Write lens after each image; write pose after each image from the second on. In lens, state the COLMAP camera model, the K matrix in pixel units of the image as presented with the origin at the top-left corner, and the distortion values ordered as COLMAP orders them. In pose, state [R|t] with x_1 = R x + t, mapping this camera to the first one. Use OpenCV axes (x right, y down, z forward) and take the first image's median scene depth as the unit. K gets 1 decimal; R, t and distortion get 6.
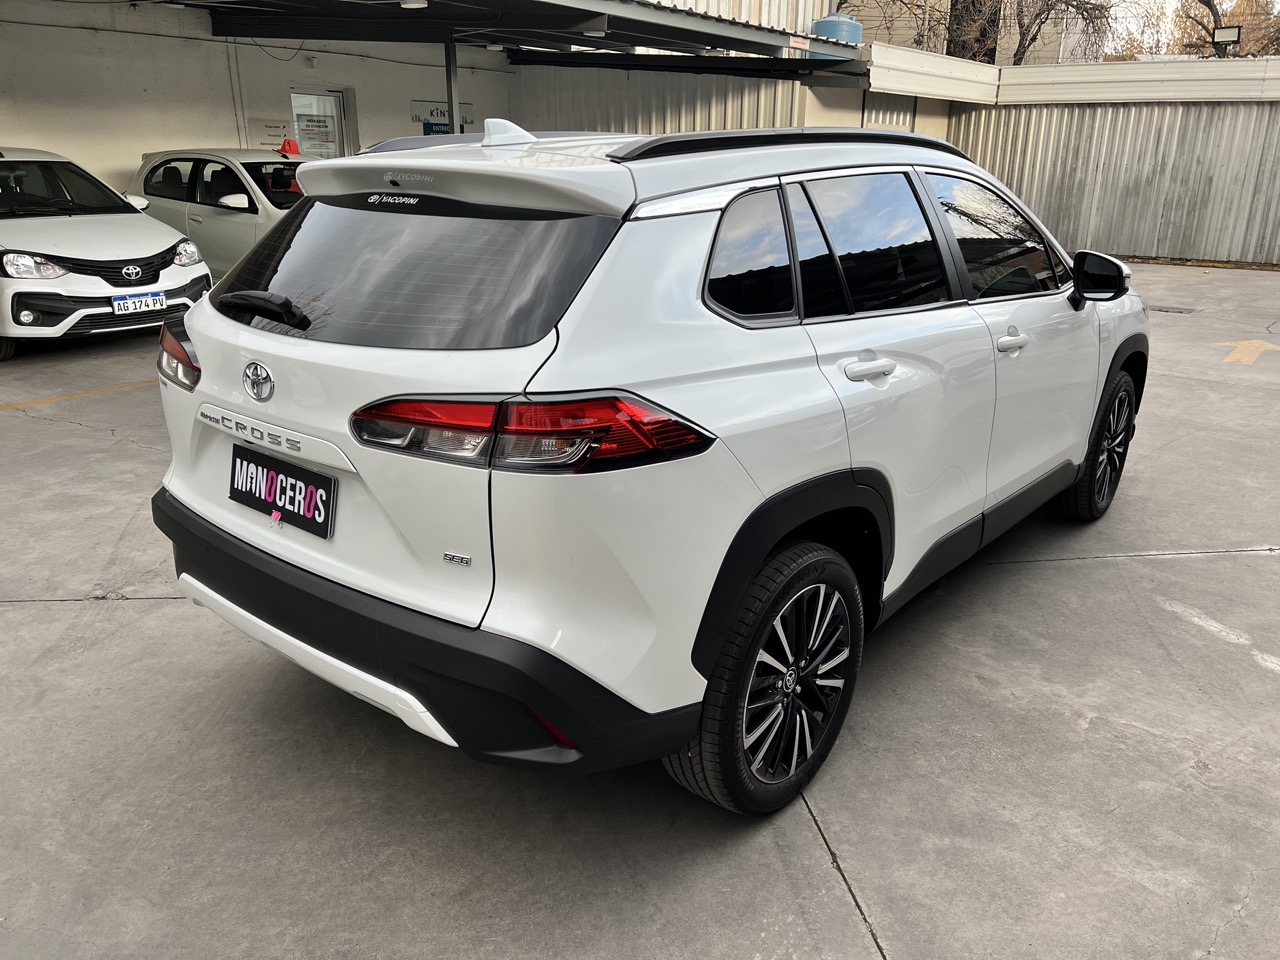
lens RADIAL K [[956.8, 0, 648.8], [0, 956.8, 477.6], [0, 0, 1]] dist [0.089010, -0.105771]
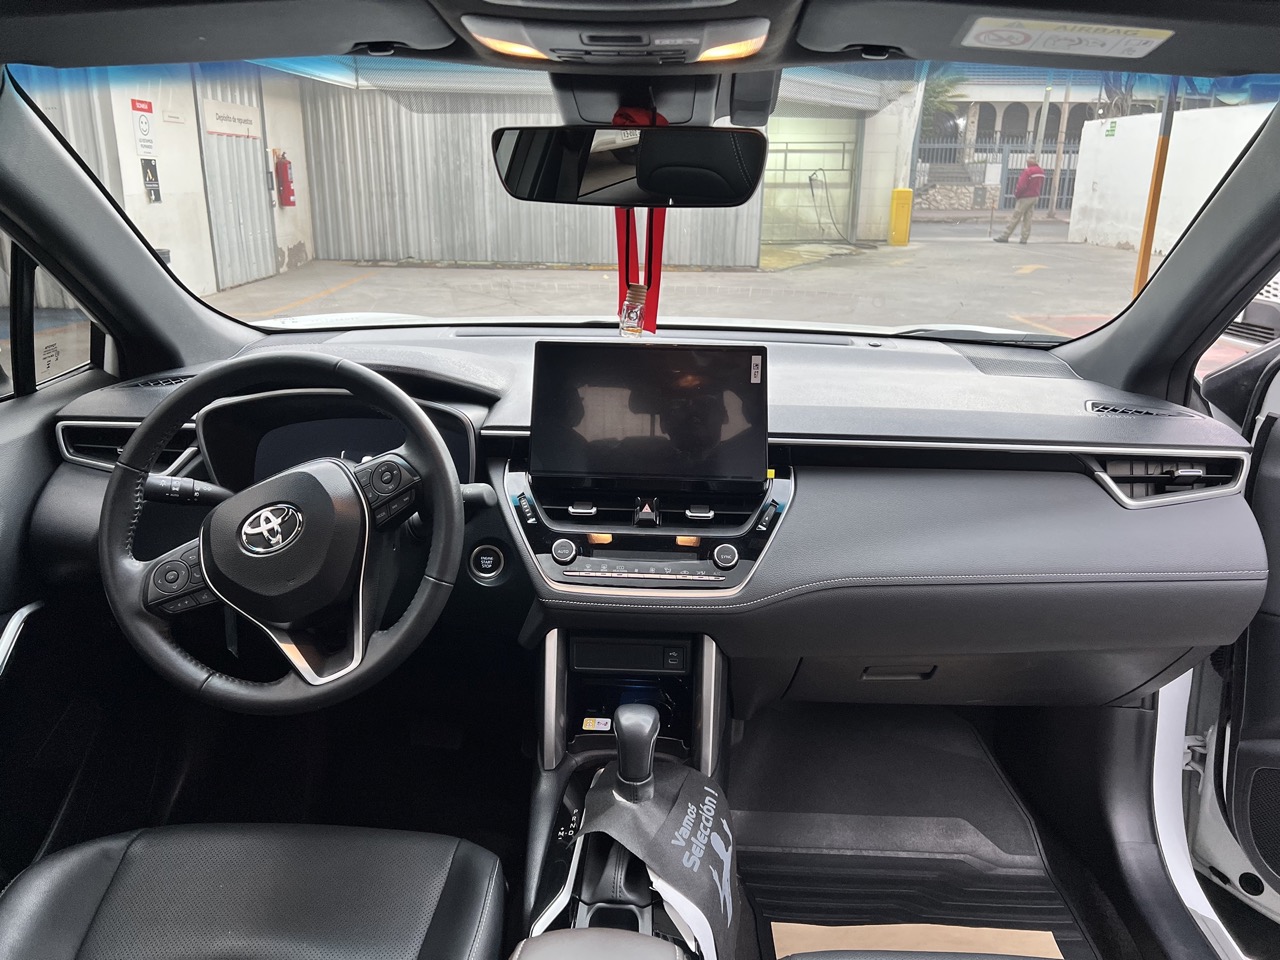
lens RADIAL K [[962.4, 0, 641.6], [0, 962.4, 471.5], [0, 0, 1]] dist [0.064812, -0.079029]
pose [[0.800828, -0.174598, 0.572878, 0.023314], [0.181925, 0.982280, 0.045059, -0.075683], [-0.570594, 0.068136, 0.818401, 0.279640]]
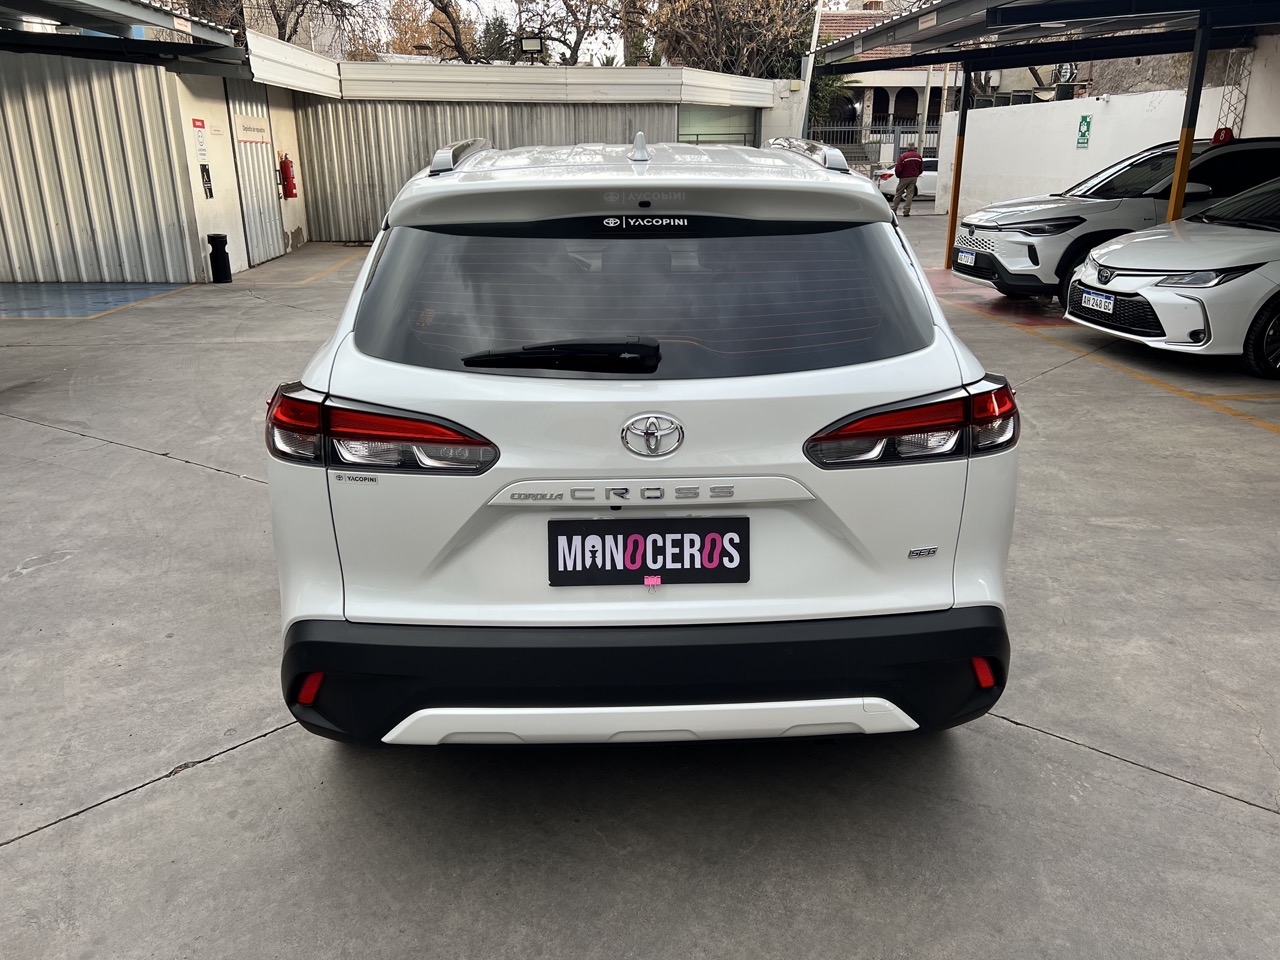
lens RADIAL K [[956.8, 0, 648.8], [0, 956.8, 477.6], [0, 0, 1]] dist [0.089010, -0.105771]
pose [[0.747874, -0.222210, 0.625545, -0.175207], [0.216625, 0.972420, 0.086442, -0.024971], [-0.627501, 0.070861, 0.775385, 0.058255]]
